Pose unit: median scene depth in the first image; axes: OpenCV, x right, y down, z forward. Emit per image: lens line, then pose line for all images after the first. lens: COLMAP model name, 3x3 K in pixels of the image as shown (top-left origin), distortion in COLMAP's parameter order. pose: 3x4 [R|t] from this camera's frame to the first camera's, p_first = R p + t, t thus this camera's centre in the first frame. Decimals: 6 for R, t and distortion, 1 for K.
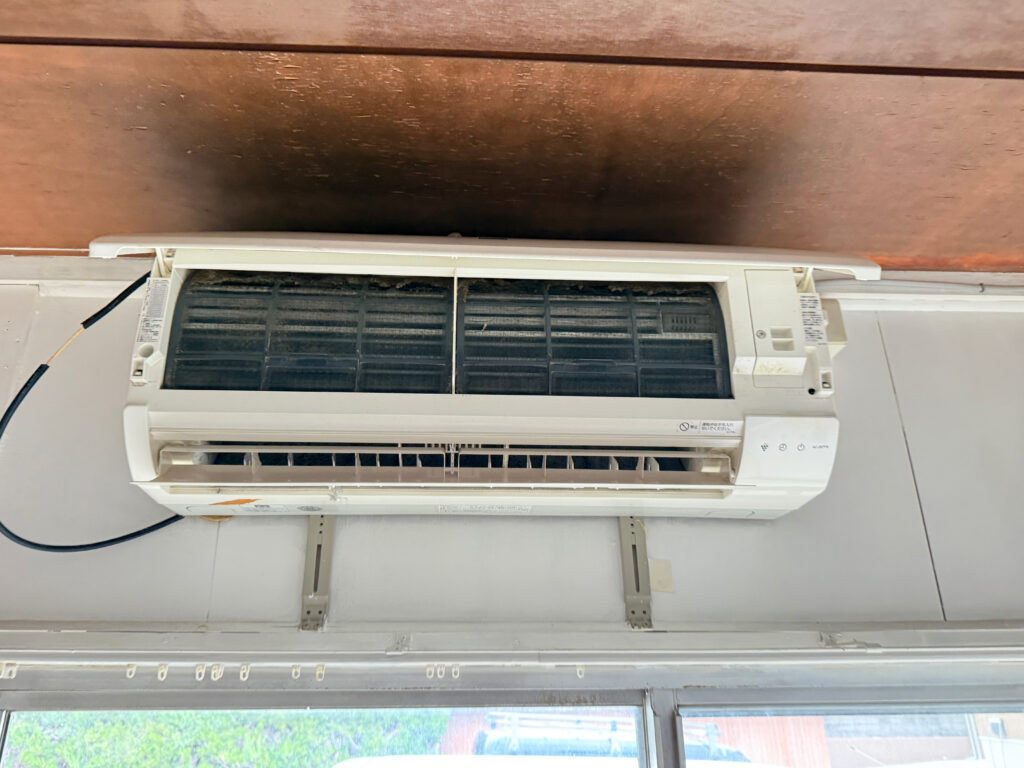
lens RADIAL K [[725.1, 0, 509.7], [0, 725.1, 385.9], [0, 0, 1]] dist [-0.006124, -0.006481]
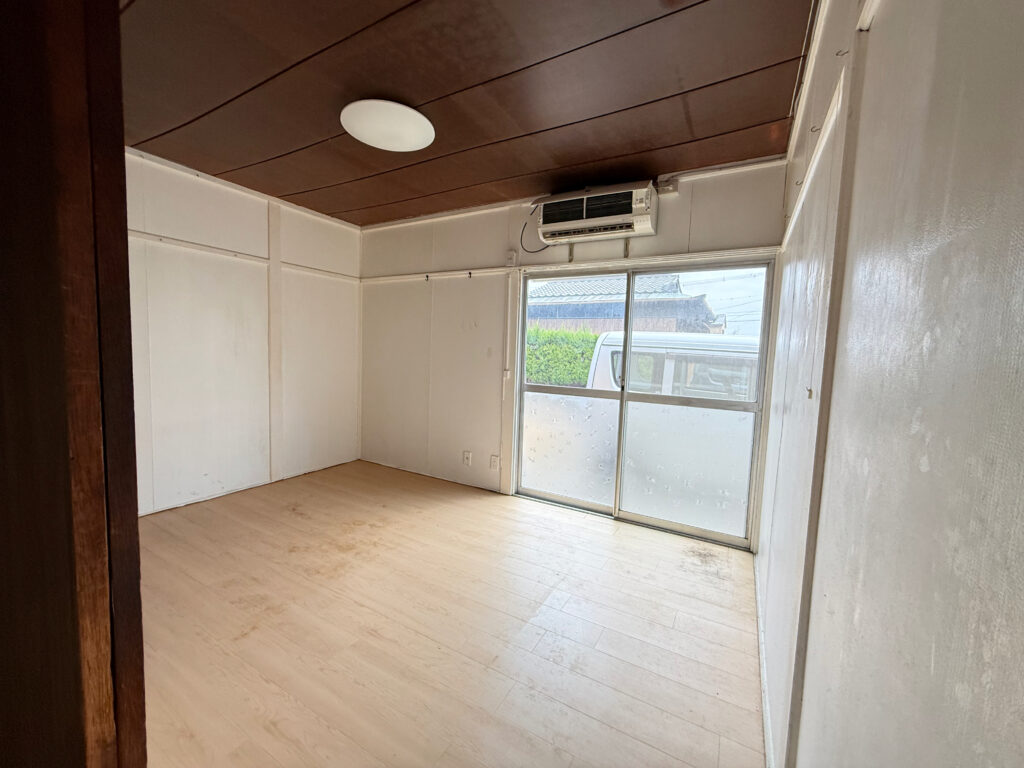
lens RADIAL K [[410.4, 0, 509.5], [0, 410.4, 382.7], [0, 0, 1]] dist [0.000259, -0.000533]
pose [[0.836360, 0.083135, -0.541840, 1.299405], [0.164013, 0.905206, 0.392049, -0.189709], [0.523069, -0.416763, 0.743443, -2.334580]]
